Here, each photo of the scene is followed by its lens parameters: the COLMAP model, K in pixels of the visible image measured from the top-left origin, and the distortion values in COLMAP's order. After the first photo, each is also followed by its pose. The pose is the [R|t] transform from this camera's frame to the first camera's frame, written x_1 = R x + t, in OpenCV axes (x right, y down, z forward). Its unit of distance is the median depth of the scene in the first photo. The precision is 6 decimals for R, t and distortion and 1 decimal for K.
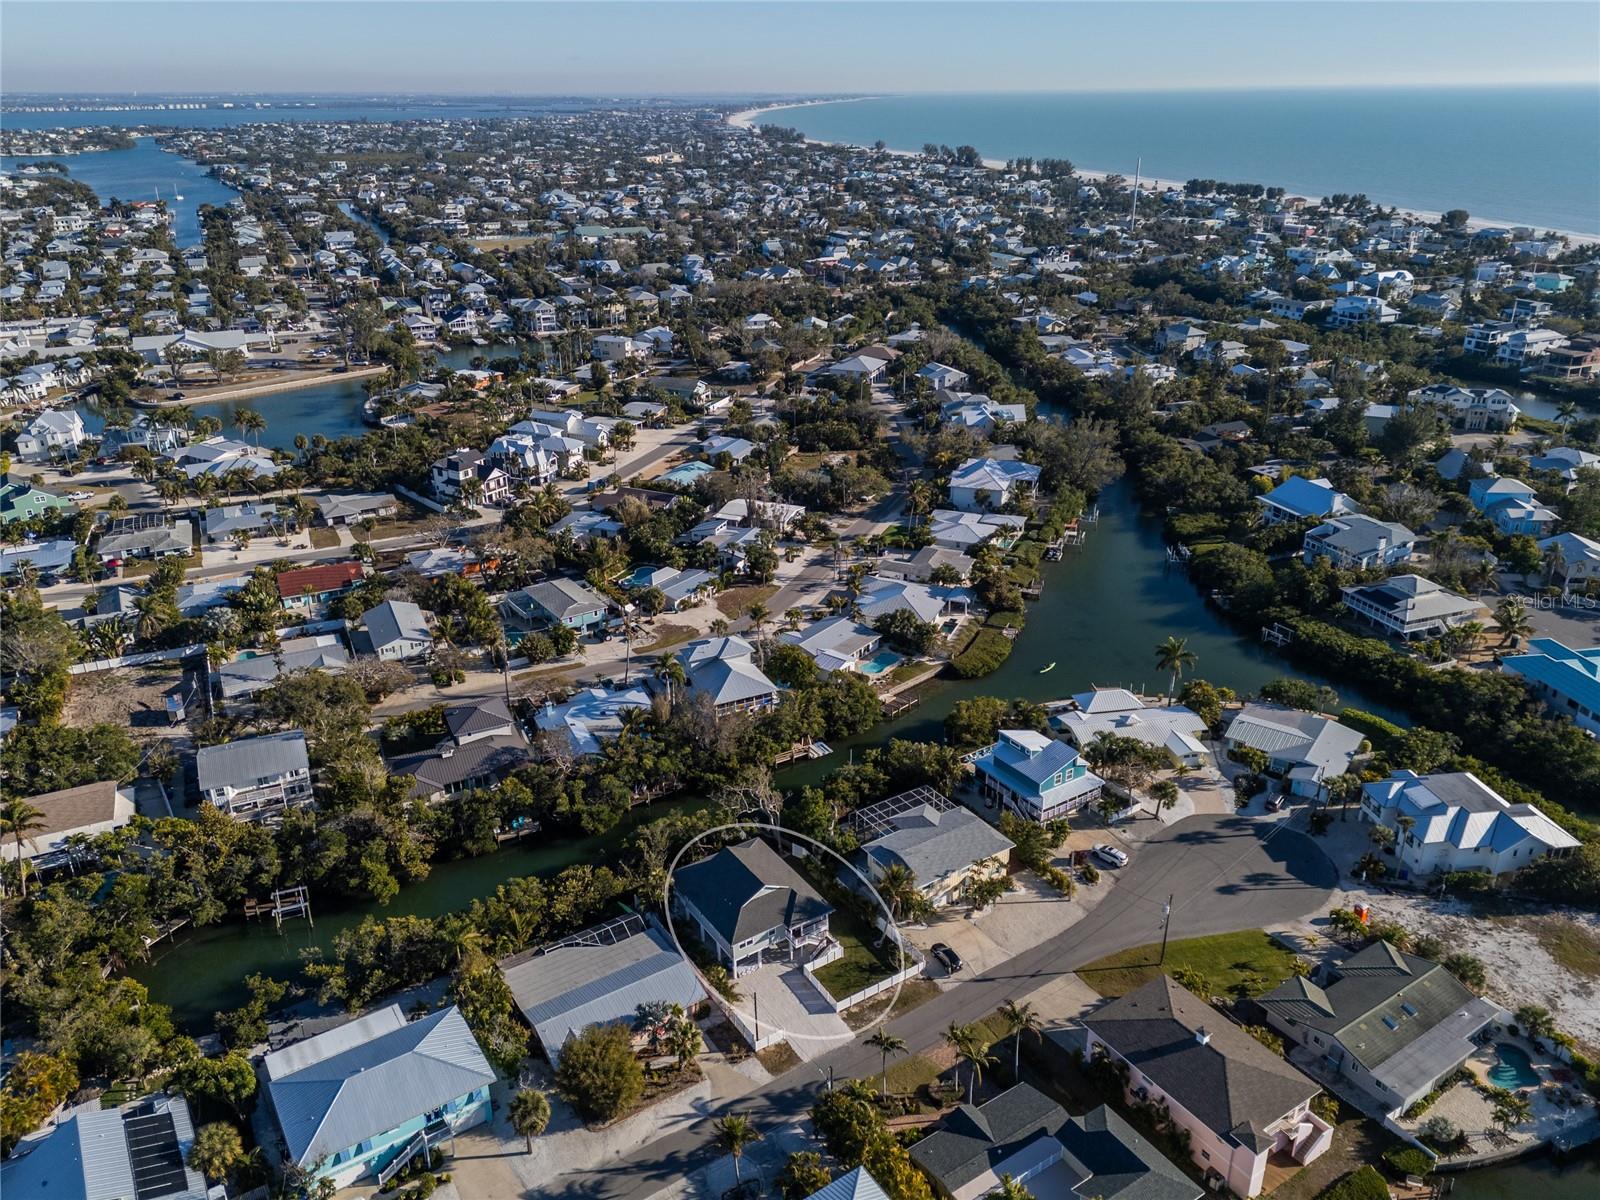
lens RADIAL K [[1168.4, 0, 800.0], [0, 1168.4, 600.0], [0, 0, 1]] dist [0.090862, -0.090629]
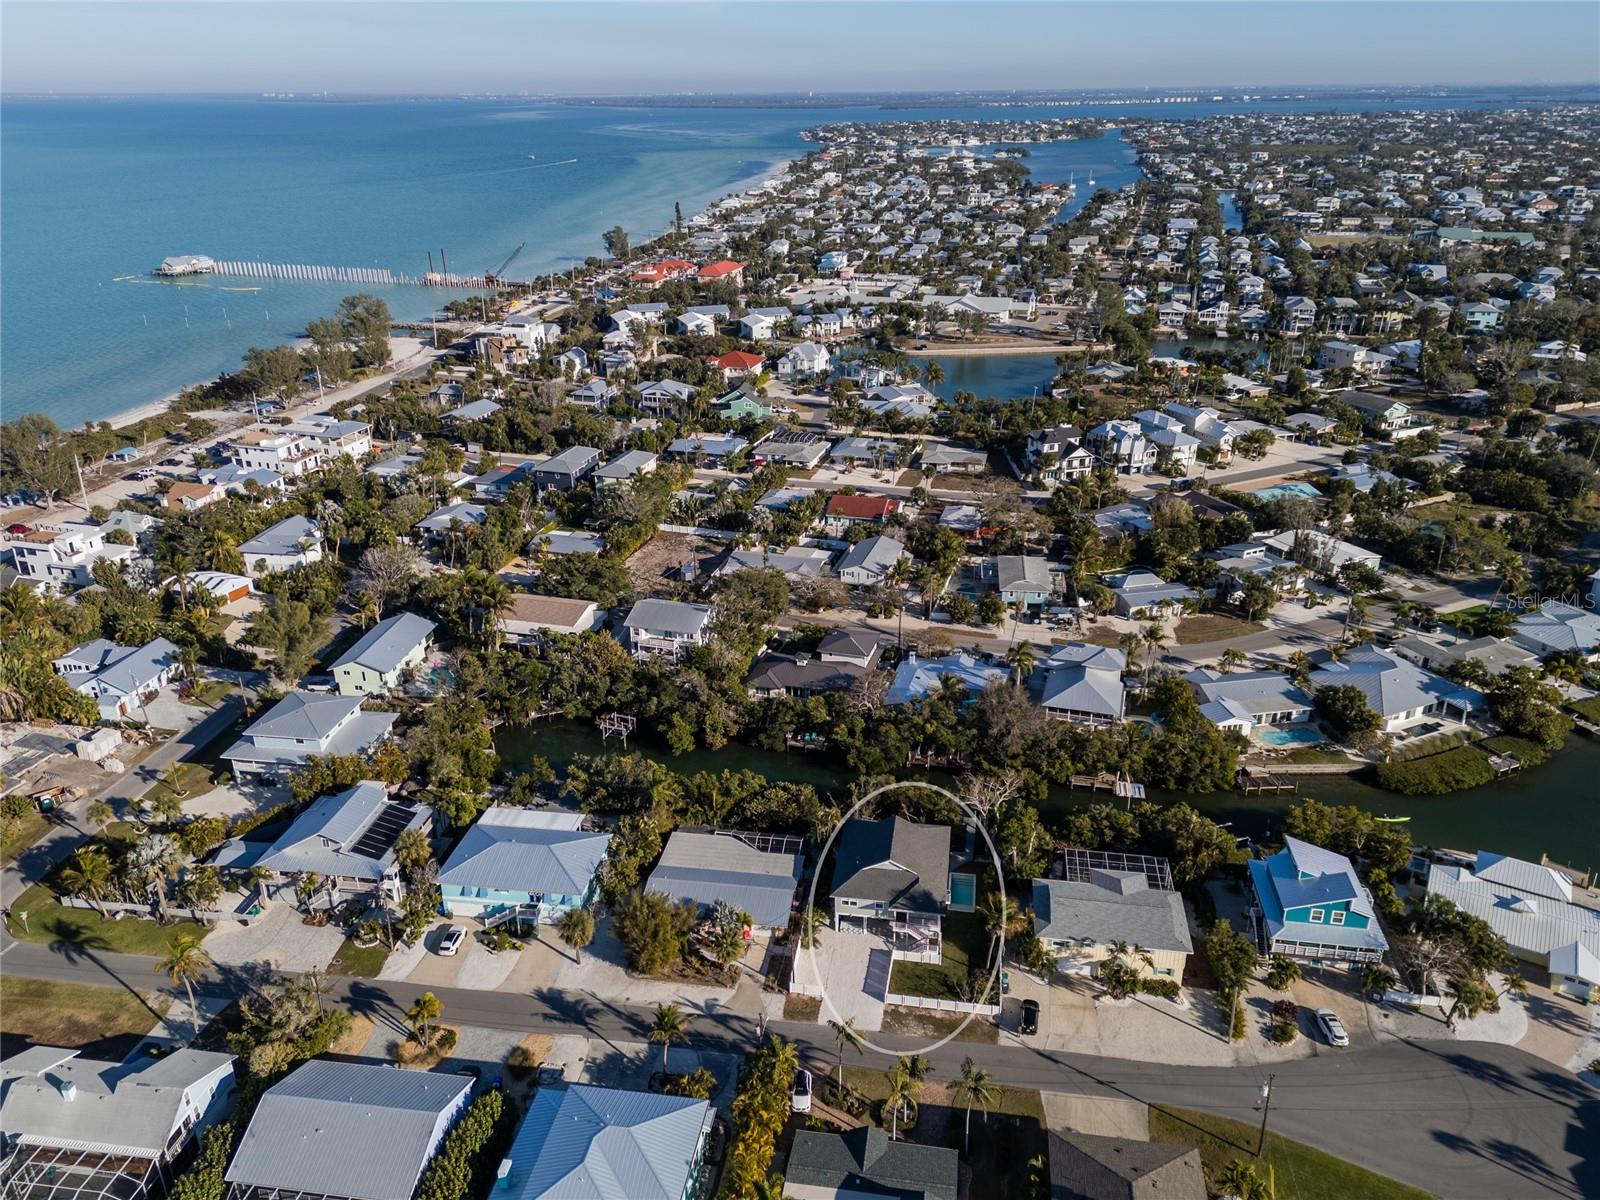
lens RADIAL K [[1168.4, 0, 800.0], [0, 1168.4, 600.0], [0, 0, 1]] dist [0.090862, -0.090629]
pose [[0.740584, 0.267936, -0.616235, 0.255716], [-0.264854, 0.959217, 0.098764, -0.025737], [0.617566, 0.090069, 0.781345, 0.083367]]
